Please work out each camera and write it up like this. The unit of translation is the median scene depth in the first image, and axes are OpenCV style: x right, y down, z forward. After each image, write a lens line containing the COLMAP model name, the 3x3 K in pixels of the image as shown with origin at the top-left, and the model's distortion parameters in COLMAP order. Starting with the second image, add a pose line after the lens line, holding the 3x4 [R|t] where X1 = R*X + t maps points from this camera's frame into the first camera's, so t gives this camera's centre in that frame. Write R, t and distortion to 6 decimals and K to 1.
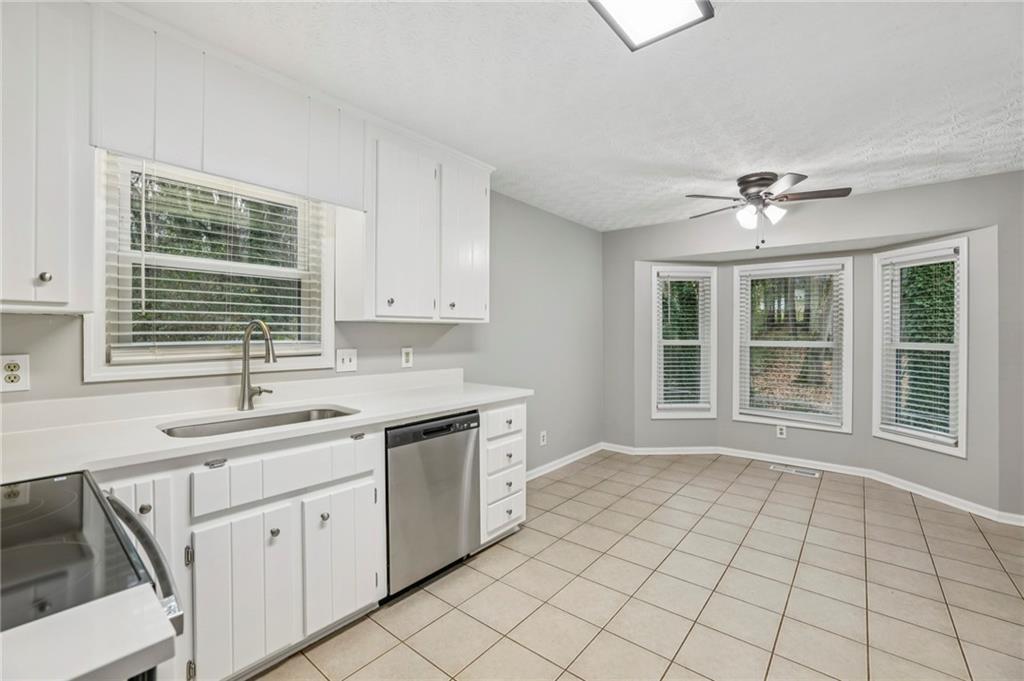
lens RADIAL K [[440.1, 0, 515.6], [0, 440.1, 335.8], [0, 0, 1]] dist [-0.032171, 0.004271]
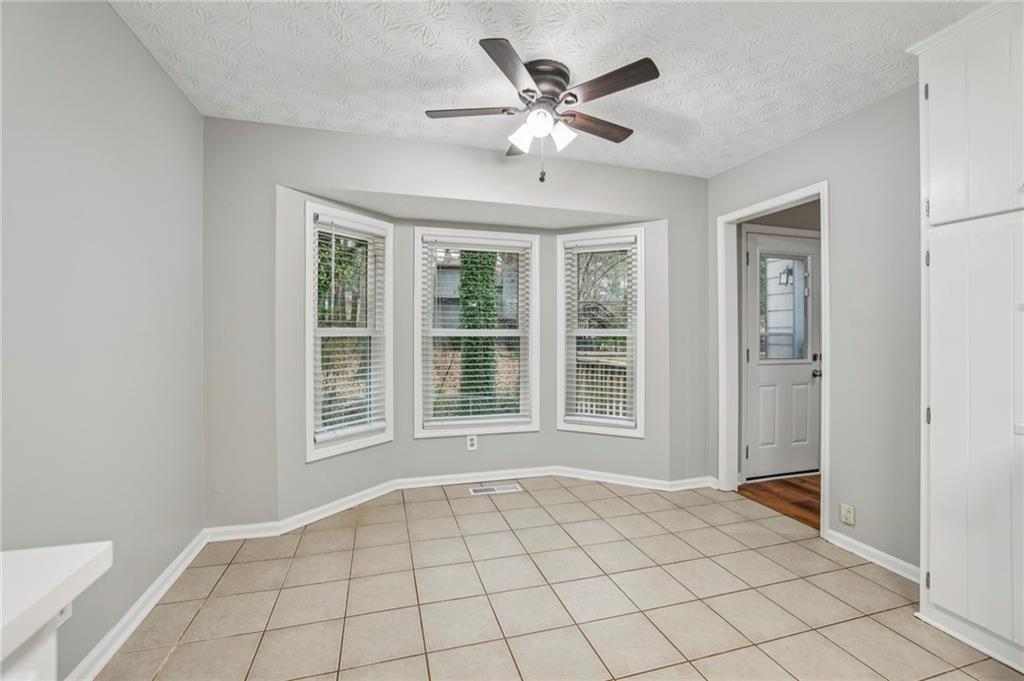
lens RADIAL K [[440.1, 0, 508.7], [0, 440.1, 333.7], [0, 0, 1]] dist [-0.032171, 0.004271]
pose [[0.572311, -0.002733, 0.820032, -0.013079], [0.006530, 0.999978, -0.001225, 0.023620], [-0.820010, 0.006056, 0.572317, 0.518243]]
